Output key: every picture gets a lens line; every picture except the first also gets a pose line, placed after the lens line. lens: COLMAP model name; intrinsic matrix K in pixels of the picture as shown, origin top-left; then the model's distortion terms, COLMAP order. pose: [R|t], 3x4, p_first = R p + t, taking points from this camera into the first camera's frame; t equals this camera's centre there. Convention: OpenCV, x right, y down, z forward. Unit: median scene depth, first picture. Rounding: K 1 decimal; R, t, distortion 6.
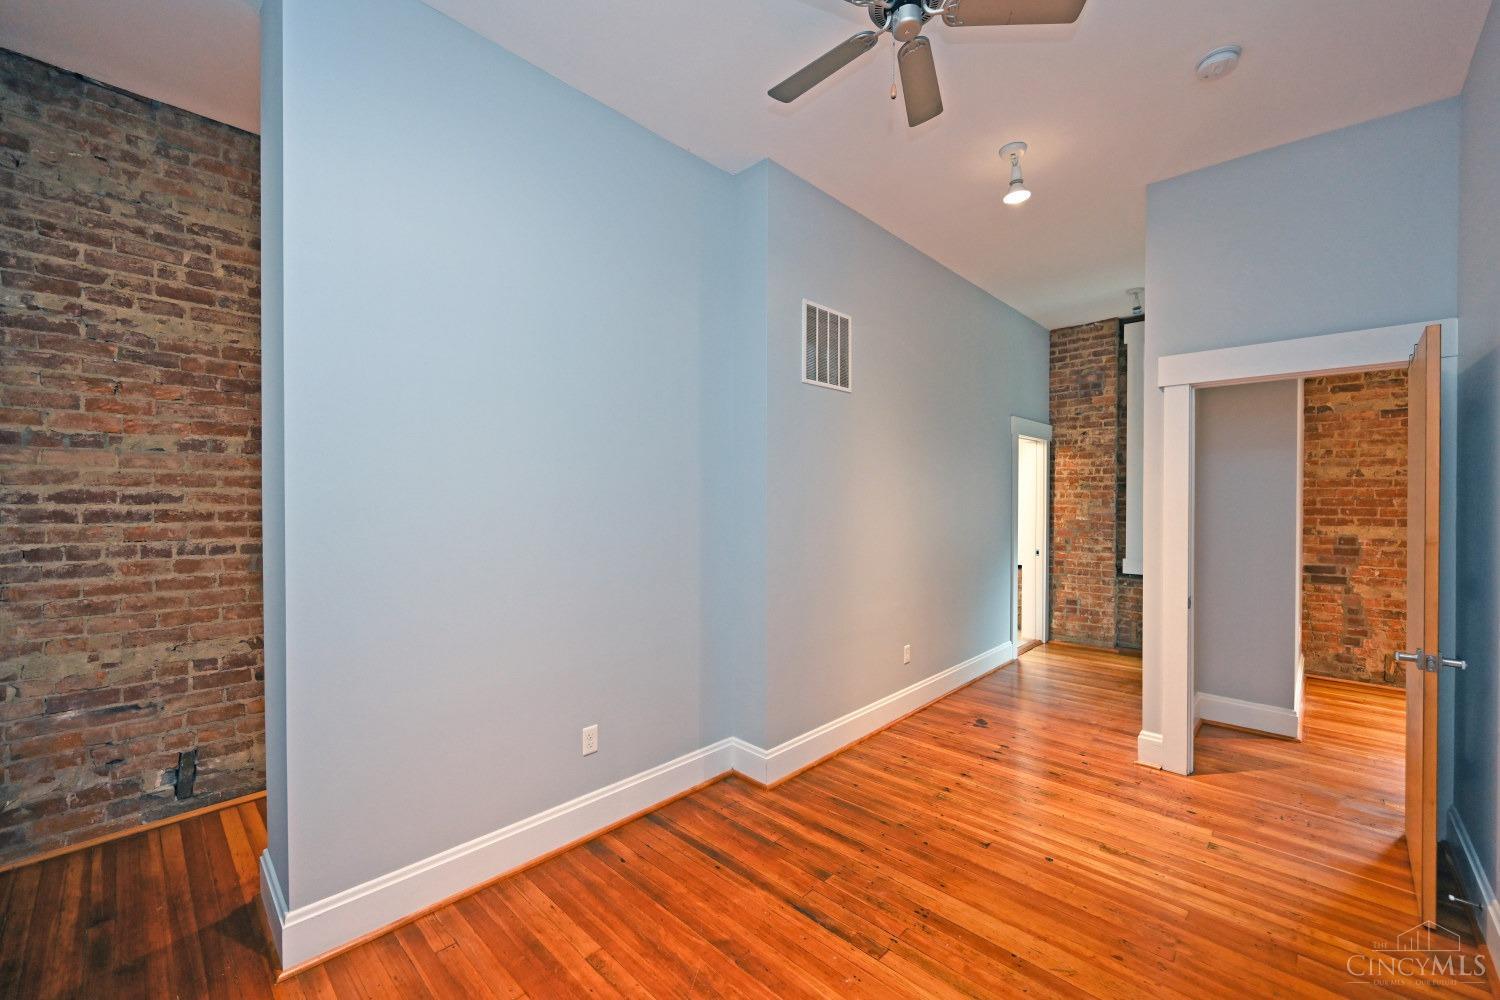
lens RADIAL K [[590.5, 0, 752.6], [0, 590.5, 498.6], [0, 0, 1]] dist [-0.003019, 0.000948]
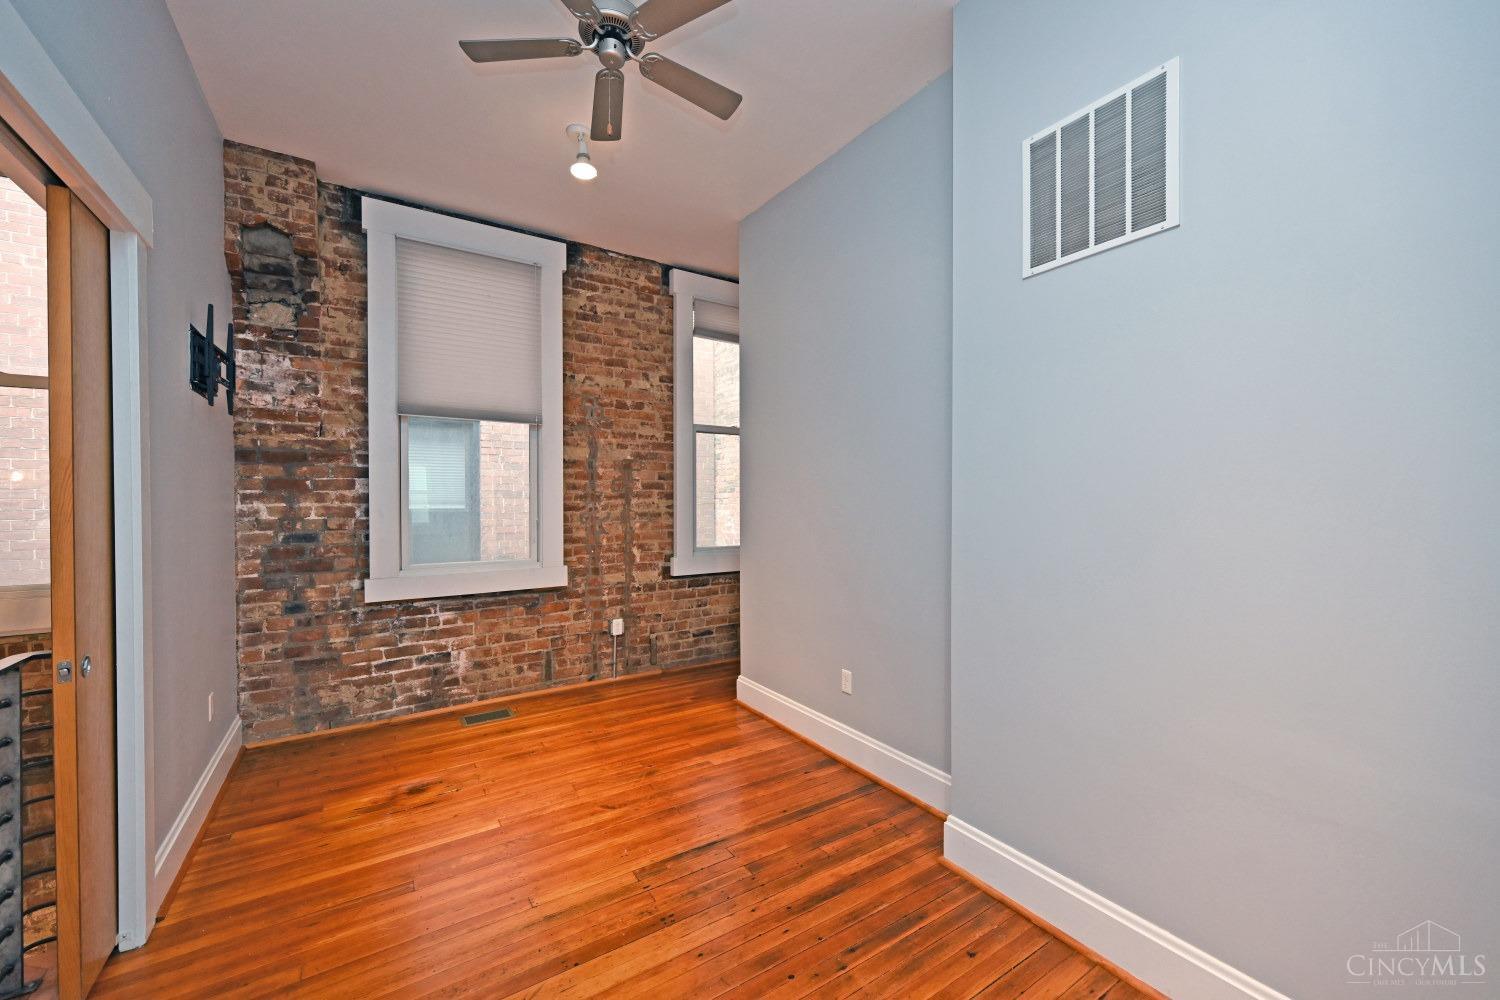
lens RADIAL K [[590.5, 0, 750.2], [0, 590.5, 504.5], [0, 0, 1]] dist [-0.003019, 0.000948]
pose [[-0.224254, 0.010541, -0.974474, 0.423037], [-0.002460, 0.999932, 0.011383, 0.017057], [0.974528, 0.004950, -0.224212, 0.489392]]
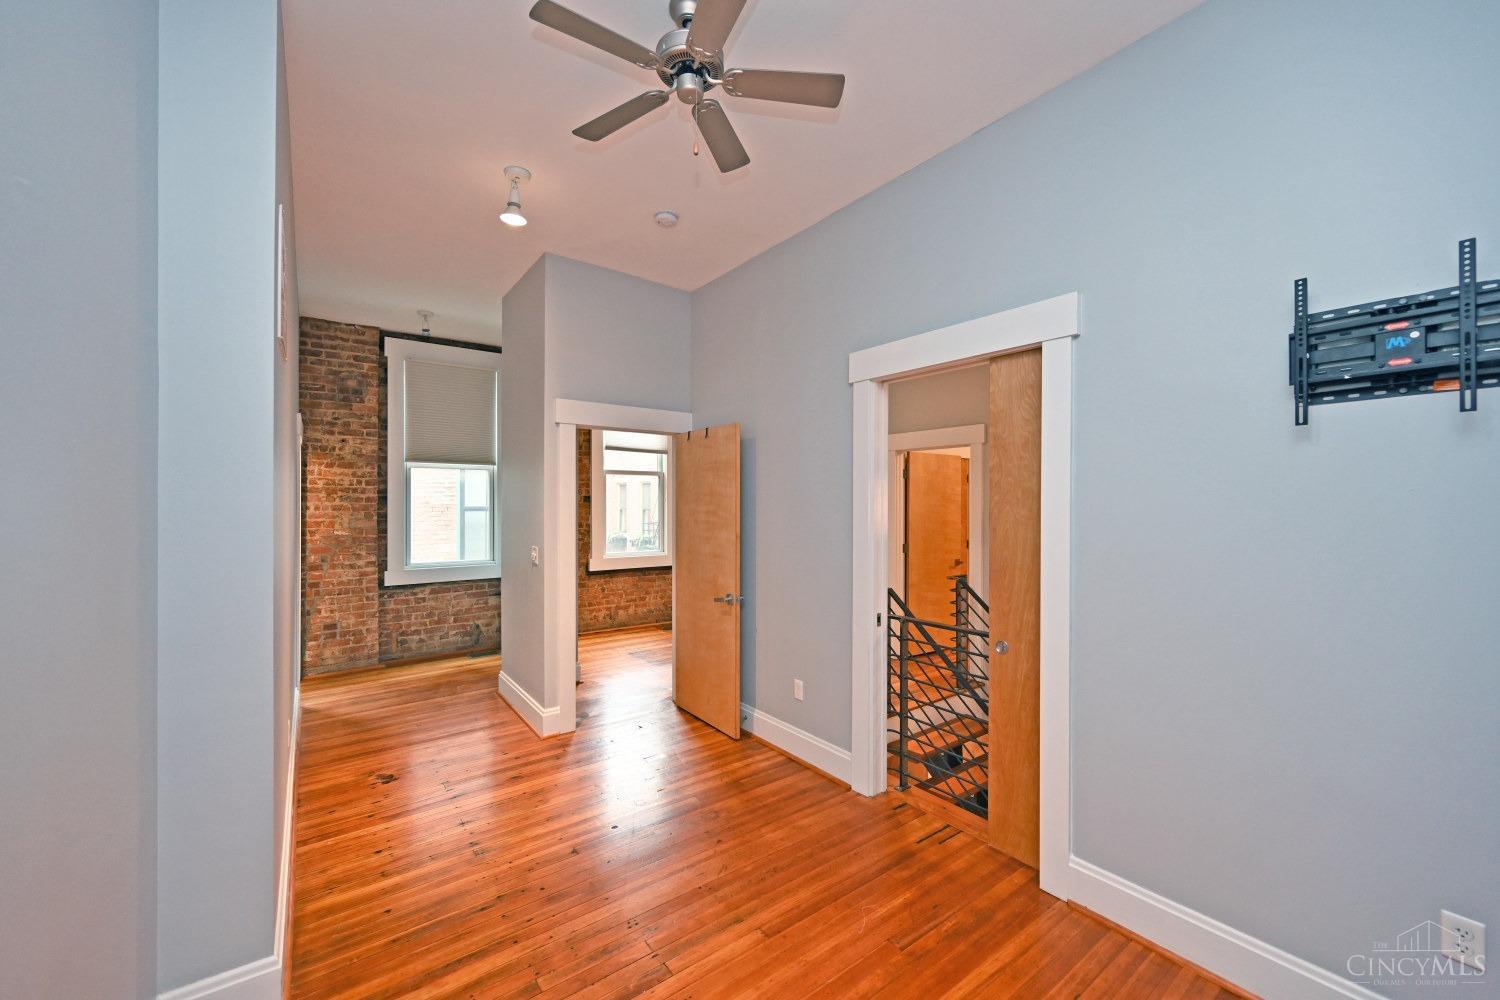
lens RADIAL K [[590.5, 0, 752.4], [0, 590.5, 498.2], [0, 0, 1]] dist [-0.003019, 0.000948]
pose [[0.156445, 0.006669, 0.987664, -0.258247], [0.003501, 0.999967, -0.007306, -0.012052], [-0.987681, 0.004601, 0.156416, 0.231505]]
